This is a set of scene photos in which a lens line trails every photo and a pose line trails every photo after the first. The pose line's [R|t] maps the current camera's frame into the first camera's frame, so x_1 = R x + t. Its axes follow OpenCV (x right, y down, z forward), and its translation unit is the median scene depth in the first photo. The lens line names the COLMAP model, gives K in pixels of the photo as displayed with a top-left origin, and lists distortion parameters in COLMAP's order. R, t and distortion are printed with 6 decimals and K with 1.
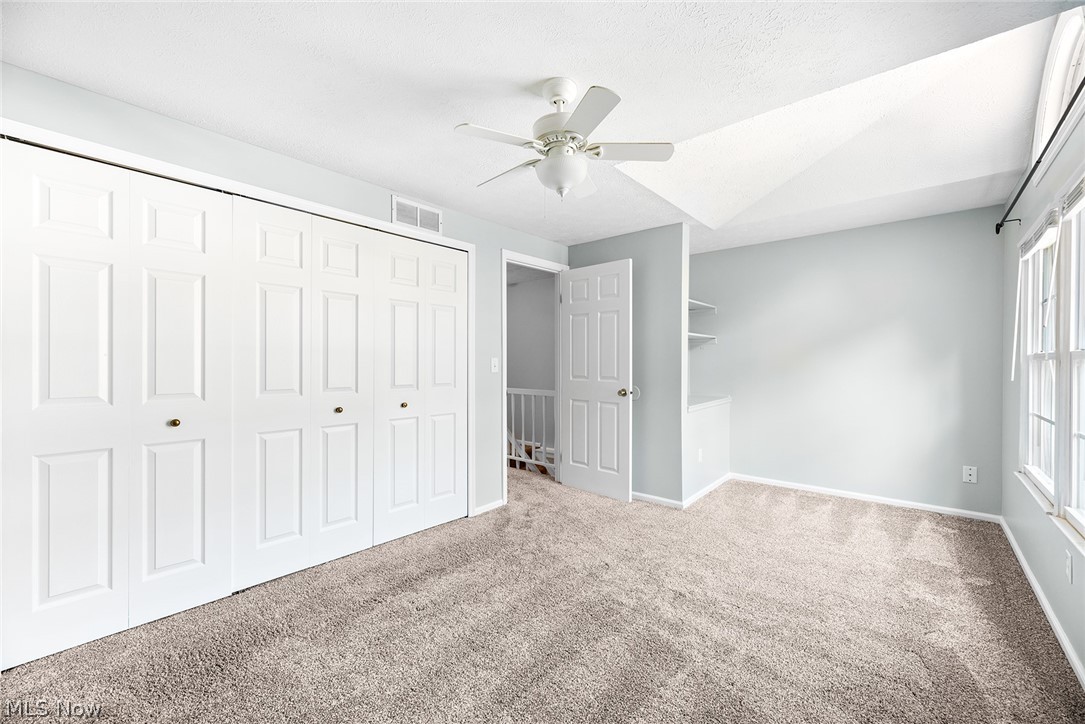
lens RADIAL K [[437.2, 0, 549.3], [0, 437.2, 363.4], [0, 0, 1]] dist [-0.002923, -0.000397]
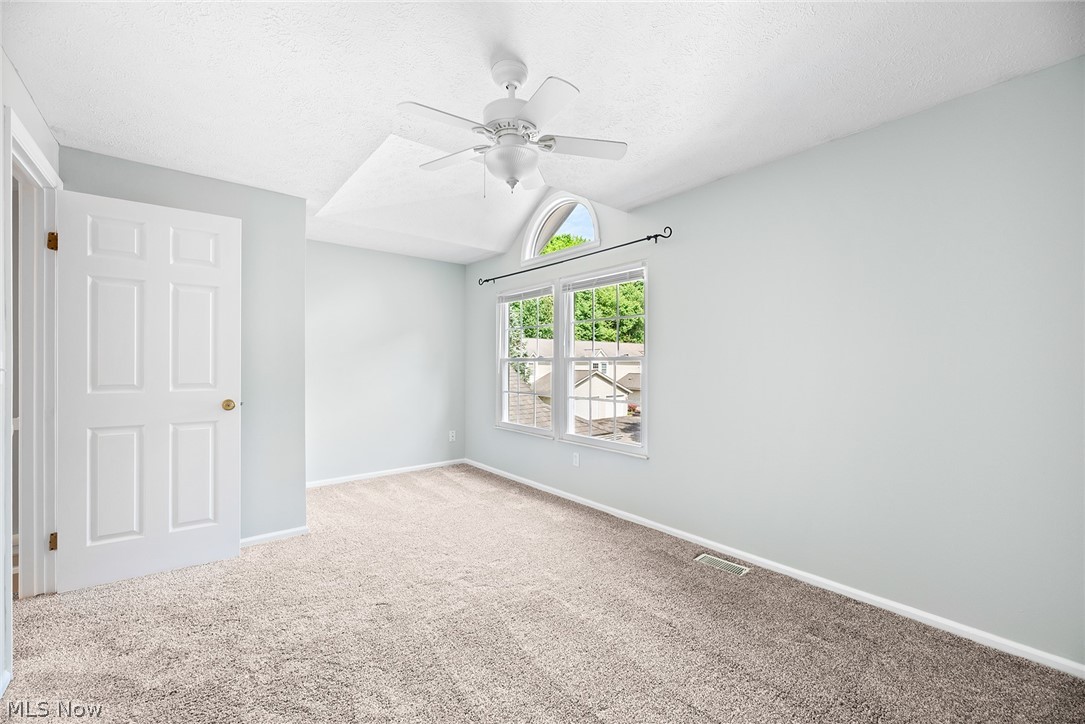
lens RADIAL K [[437.2, 0, 543.5], [0, 437.2, 362.8], [0, 0, 1]] dist [-0.002923, -0.000397]
pose [[0.173086, 0.002141, 0.984904, -0.497163], [0.002962, 0.999992, -0.002694, 0.002577], [-0.984902, 0.003384, 0.173078, 0.428017]]
